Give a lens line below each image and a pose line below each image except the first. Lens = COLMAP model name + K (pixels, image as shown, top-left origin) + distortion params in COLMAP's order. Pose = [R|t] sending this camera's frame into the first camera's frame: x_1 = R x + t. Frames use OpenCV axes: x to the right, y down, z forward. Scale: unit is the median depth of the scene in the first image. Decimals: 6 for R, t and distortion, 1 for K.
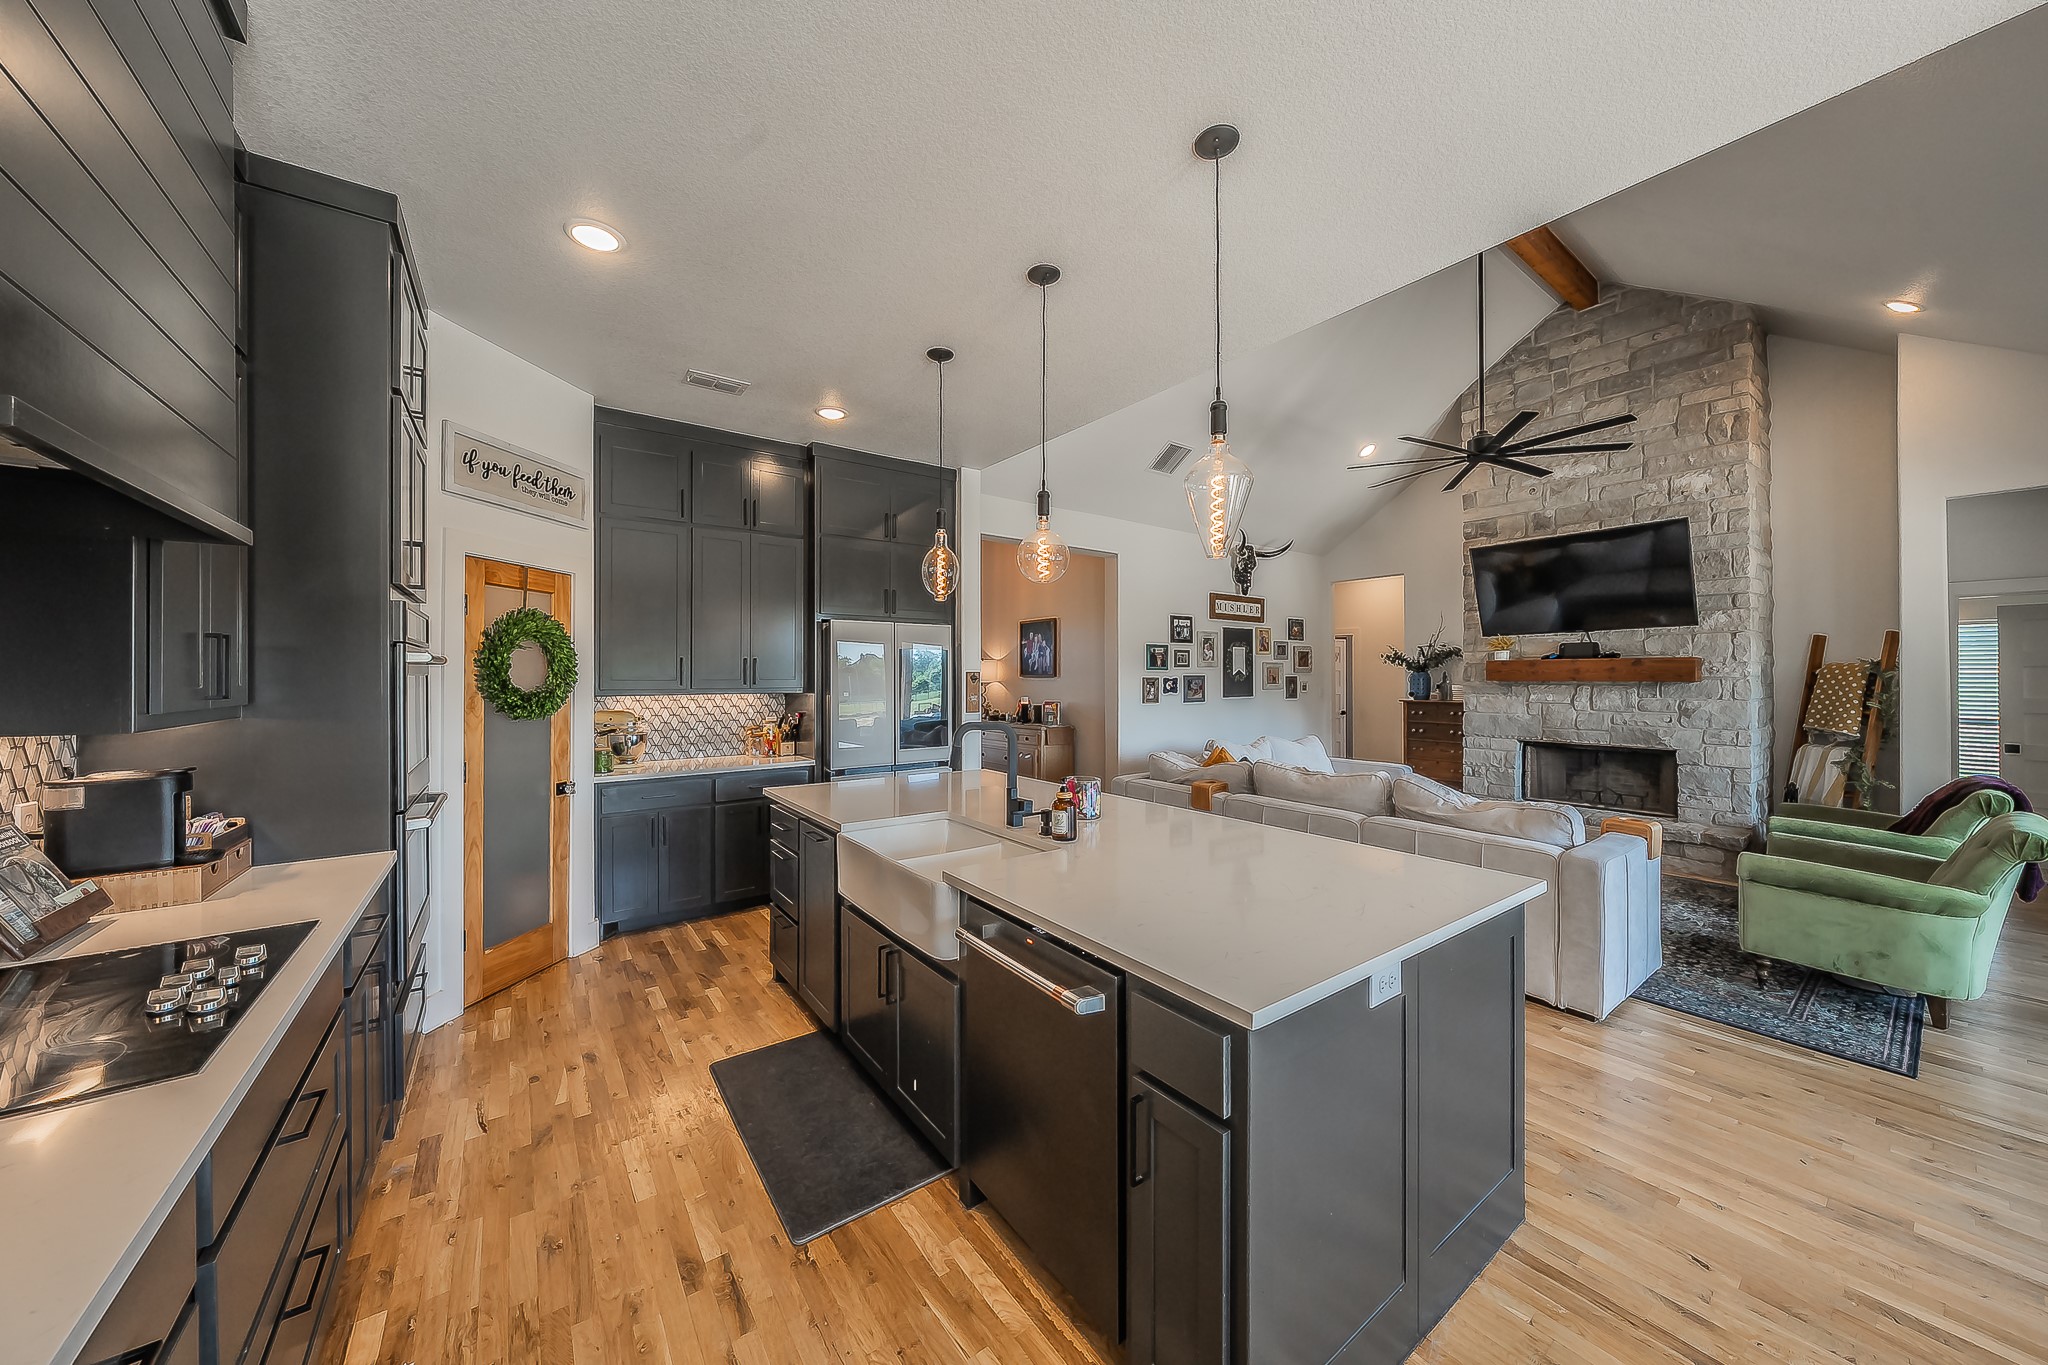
lens RADIAL K [[703.9, 0, 1032.8], [0, 703.9, 671.9], [0, 0, 1]] dist [-0.004818, 0.001264]
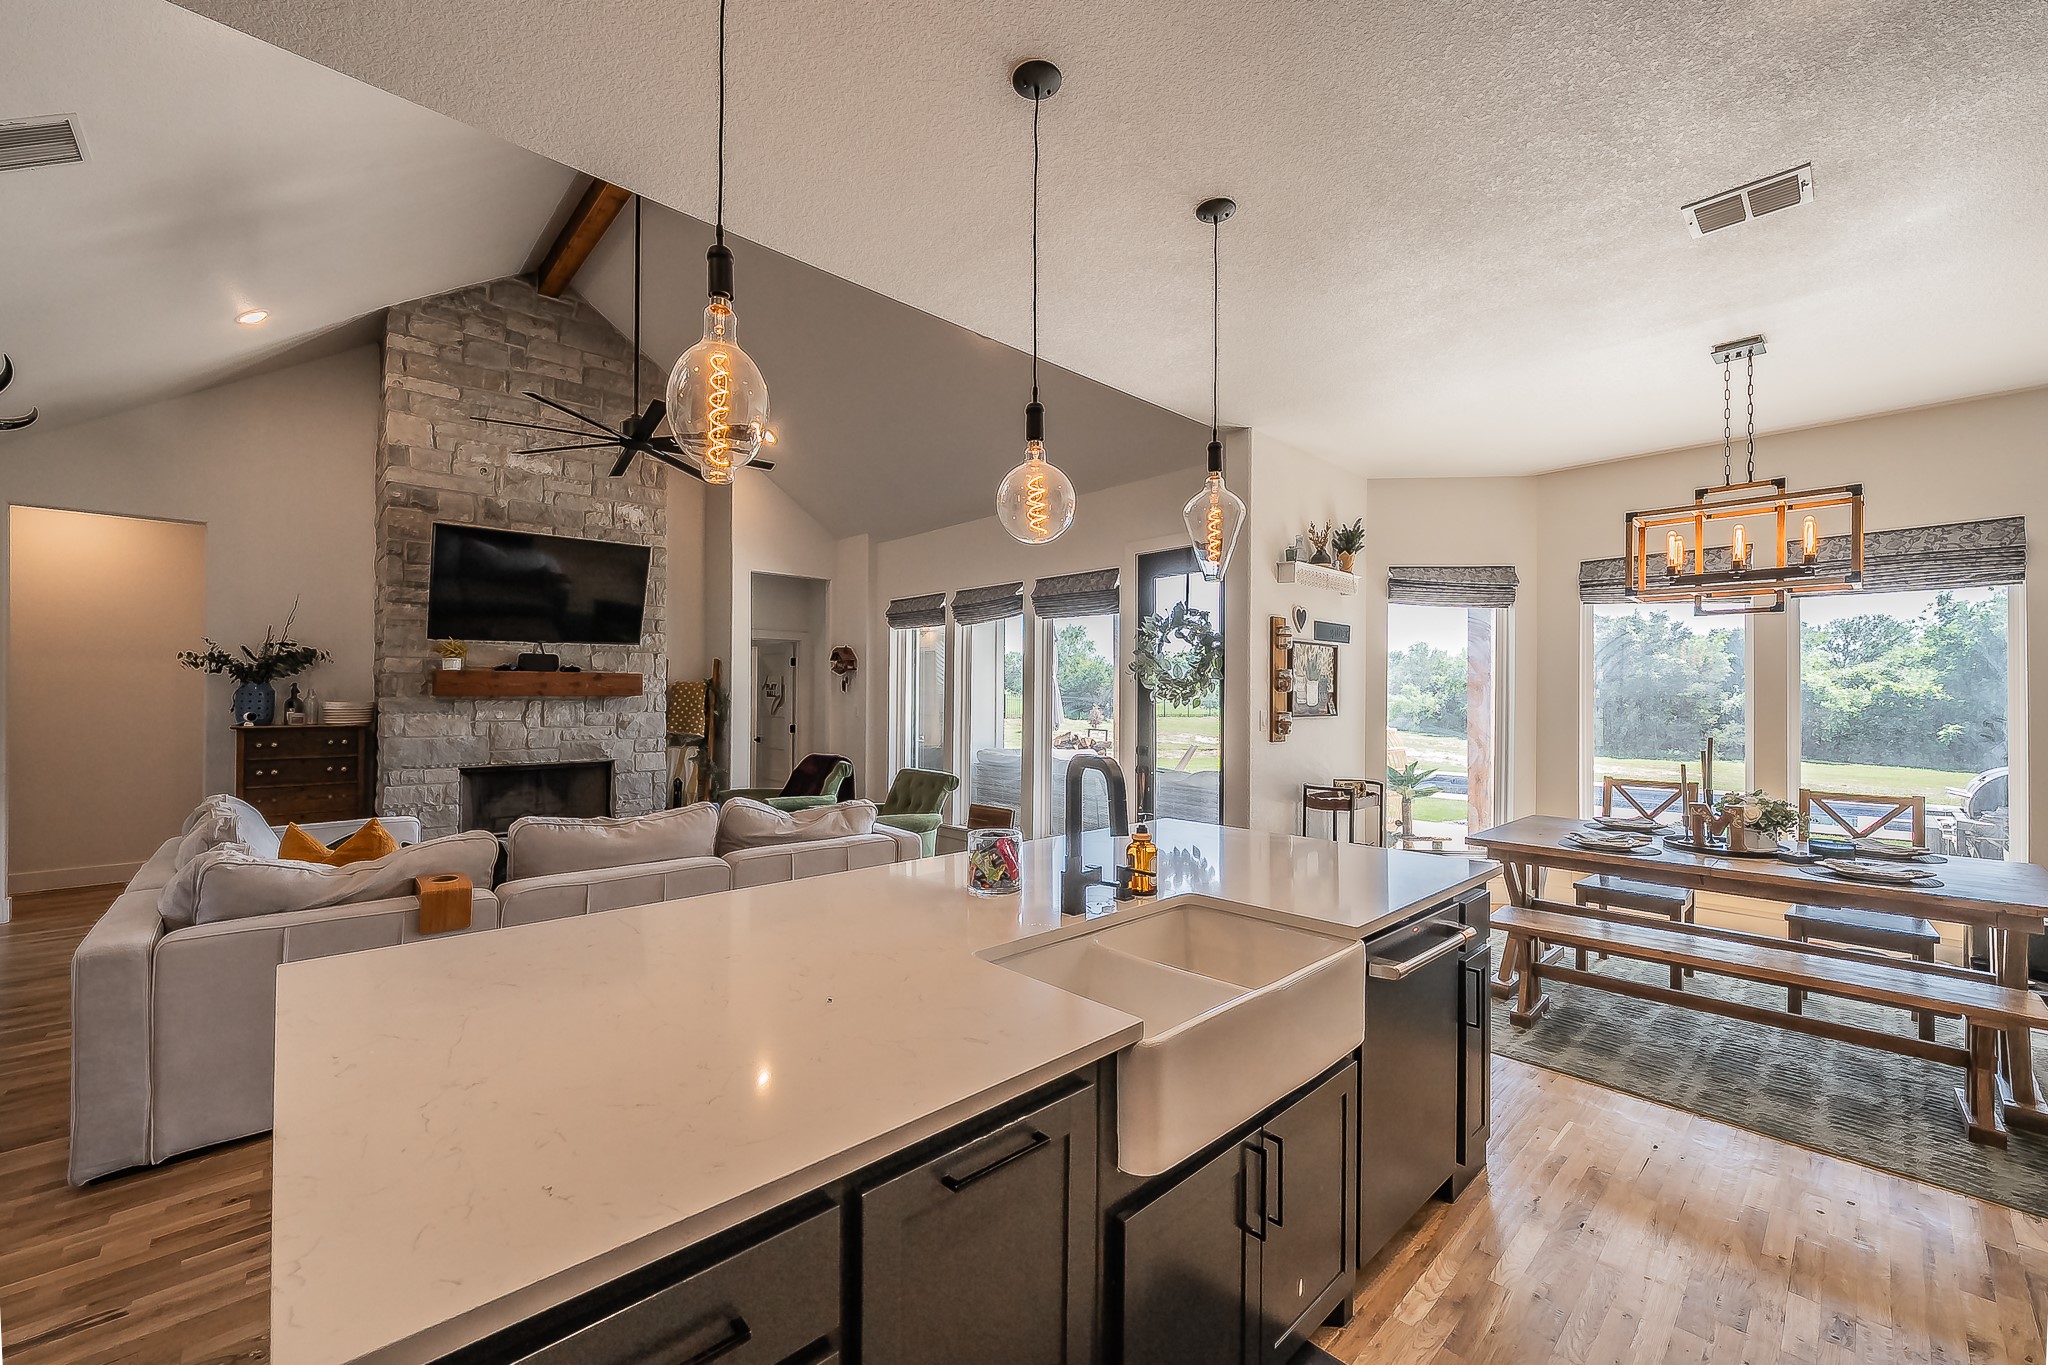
lens RADIAL K [[812.0, 0, 998.5], [0, 812.0, 692.4], [0, 0, 1]] dist [-0.007897, -0.000214]
pose [[-0.104212, 0.005975, 0.994537, -0.366078], [-0.009431, 0.999931, -0.006995, 0.011169], [-0.994510, -0.010108, -0.104149, 0.553370]]
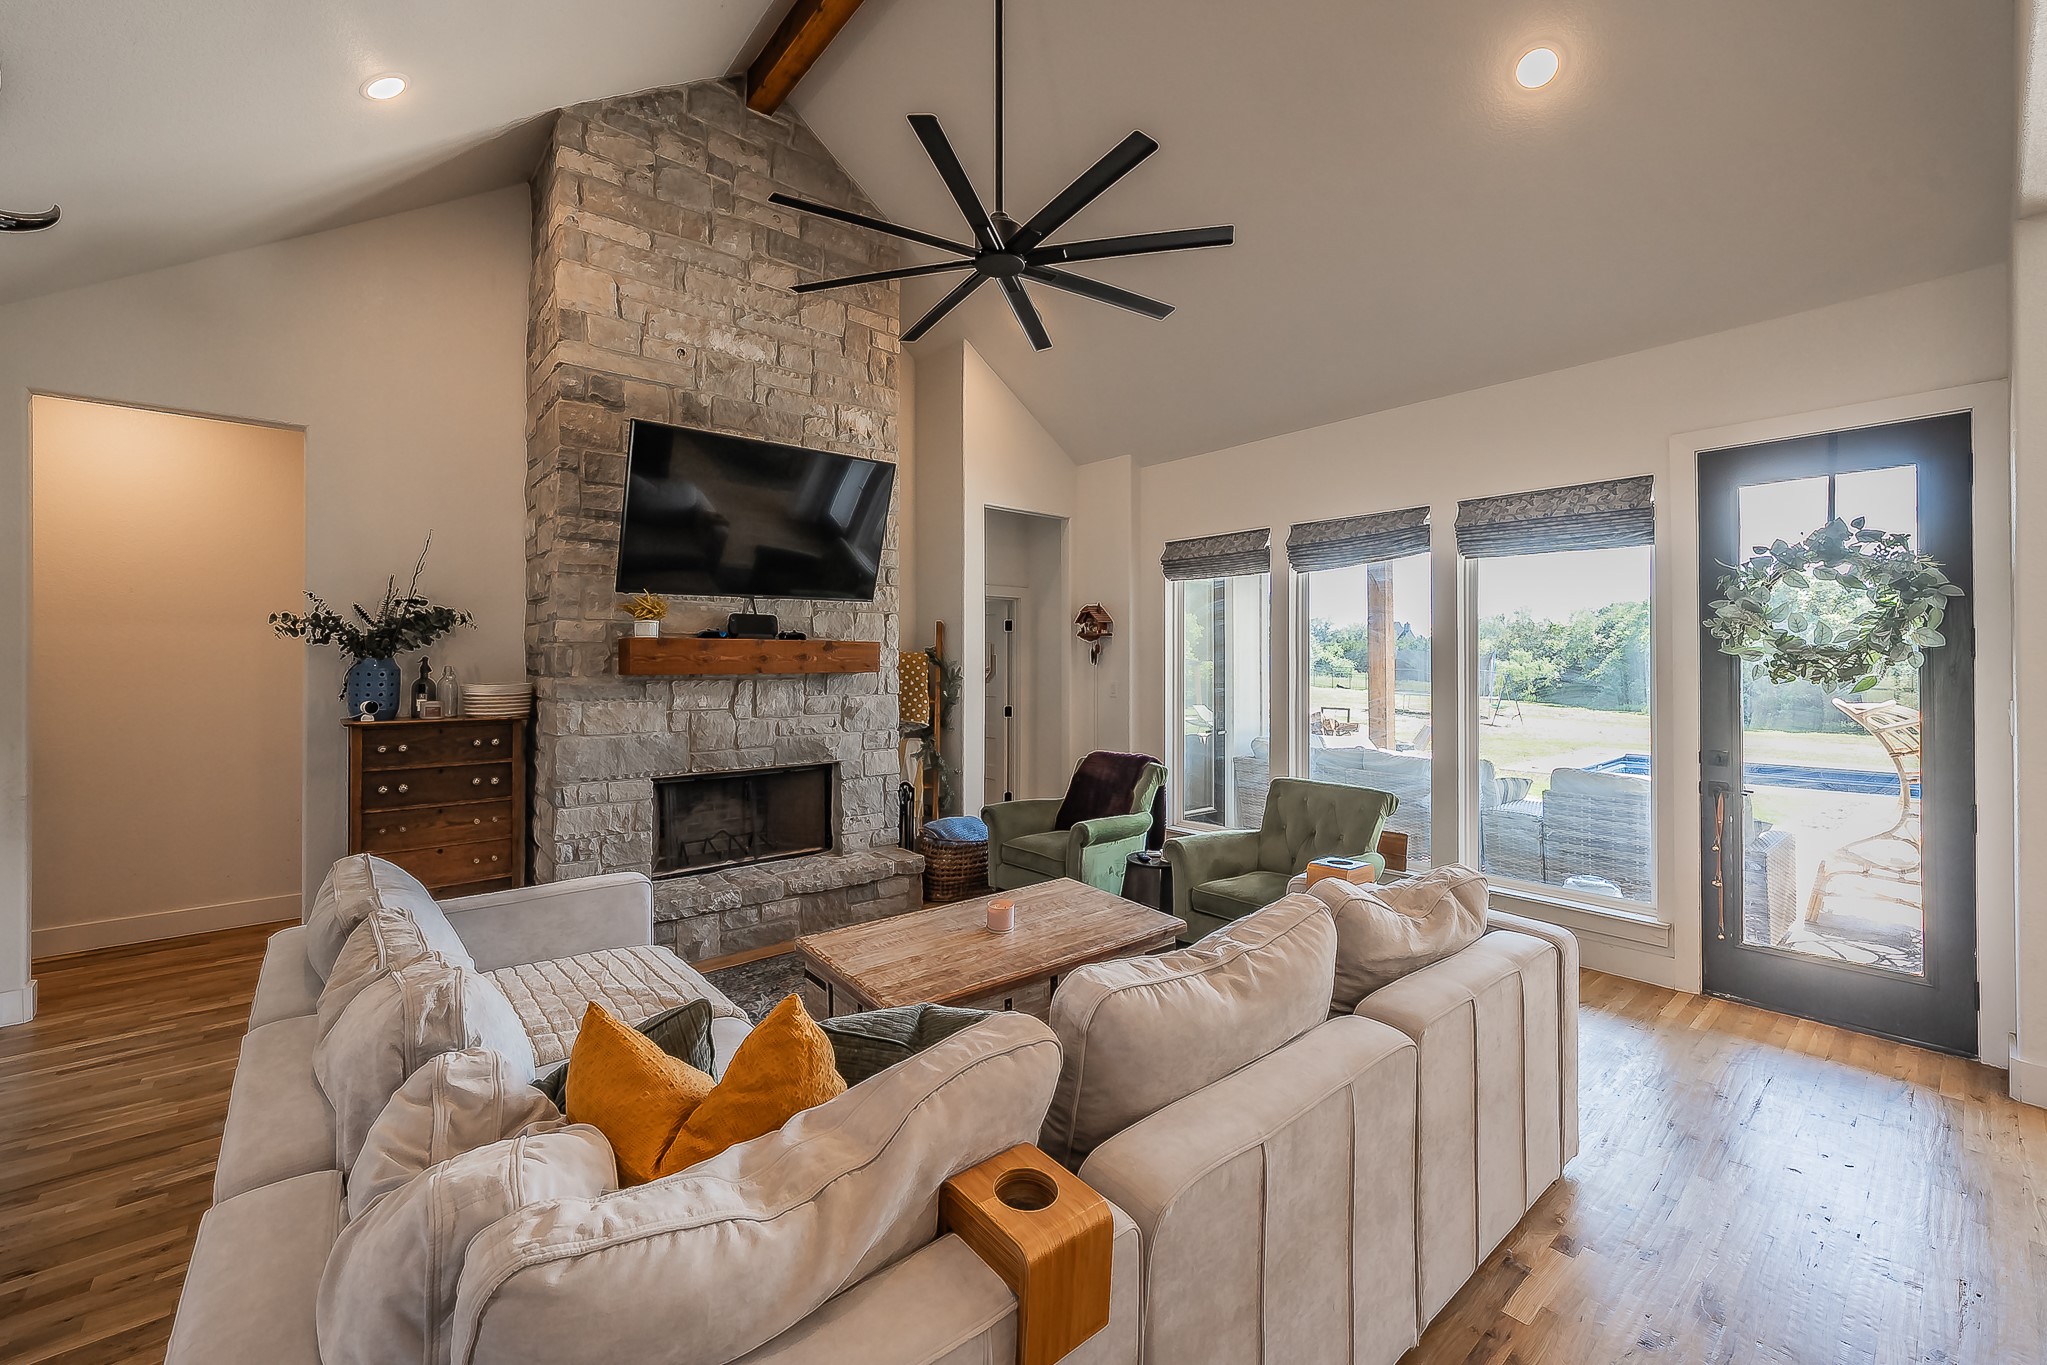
lens RADIAL K [[811.6, 0, 983.3], [0, 811.6, 660.5], [0, 0, 1]] dist [-0.007897, -0.000214]
pose [[-0.053174, 0.005357, 0.998571, 0.020991], [-0.005117, 0.999971, -0.005637, 0.004276], [-0.998572, -0.005409, -0.053145, 0.895456]]
